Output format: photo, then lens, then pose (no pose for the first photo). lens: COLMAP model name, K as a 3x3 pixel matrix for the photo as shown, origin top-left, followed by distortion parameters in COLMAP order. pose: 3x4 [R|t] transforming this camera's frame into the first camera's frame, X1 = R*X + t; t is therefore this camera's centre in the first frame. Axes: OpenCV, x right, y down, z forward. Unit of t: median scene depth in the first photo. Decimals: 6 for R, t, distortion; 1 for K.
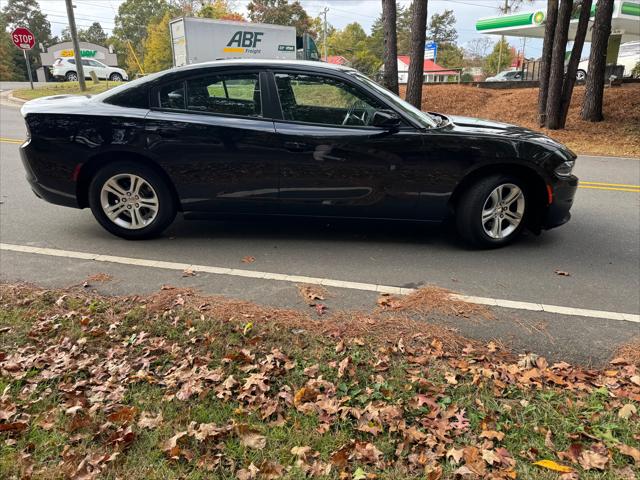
lens RADIAL K [[455.7, 0, 321.7], [0, 455.7, 239.7], [0, 0, 1]] dist [0.025880, -0.039002]
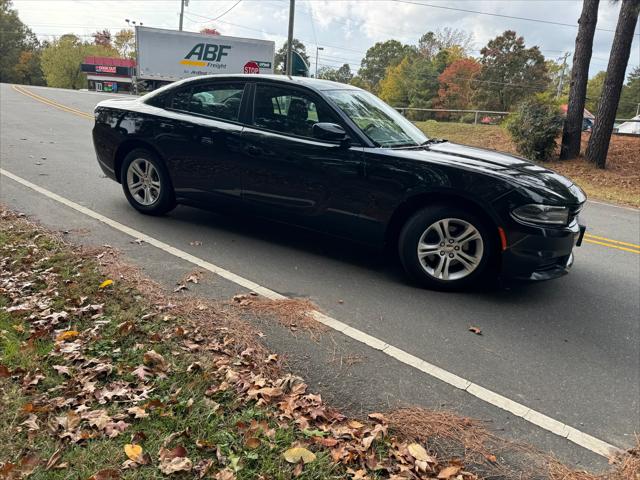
lens RADIAL K [[455.7, 0, 321.7], [0, 455.7, 239.7], [0, 0, 1]] dist [0.025880, -0.039002]
pose [[0.882049, 0.185846, -0.432956, 0.556388], [-0.220916, 0.974779, -0.031644, 0.000739], [0.416156, 0.123558, 0.900859, 0.111847]]
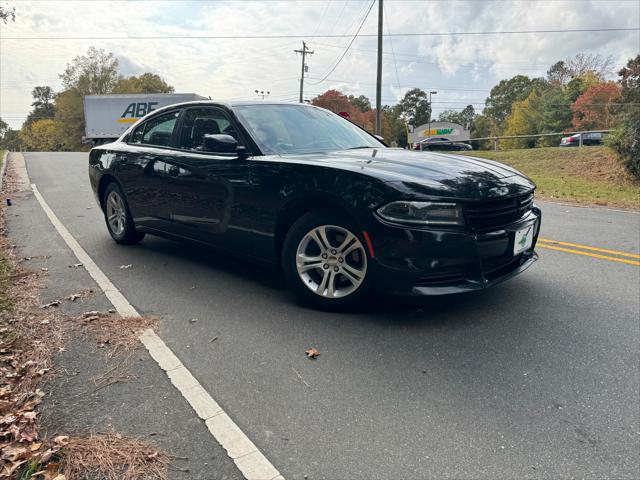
lens RADIAL K [[443.1, 0, 310.9], [0, 443.1, 240.4], [0, 0, 1]] dist [0.018025, -0.033676]
pose [[0.701625, 0.118682, -0.702593, 0.884552], [-0.220633, 0.973757, -0.055842, -0.048480], [0.677528, 0.194195, 0.709397, 0.456144]]
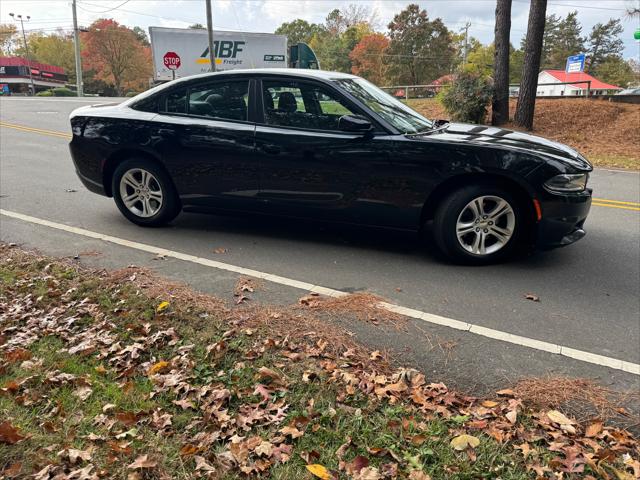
lens RADIAL K [[455.7, 0, 321.7], [0, 455.7, 239.7], [0, 0, 1]] dist [0.025880, -0.039002]
pose [[0.955422, 0.082406, -0.283512, 0.346552], [-0.092178, 0.995515, -0.021278, 0.015977], [0.280487, 0.046463, 0.958733, 0.030377]]
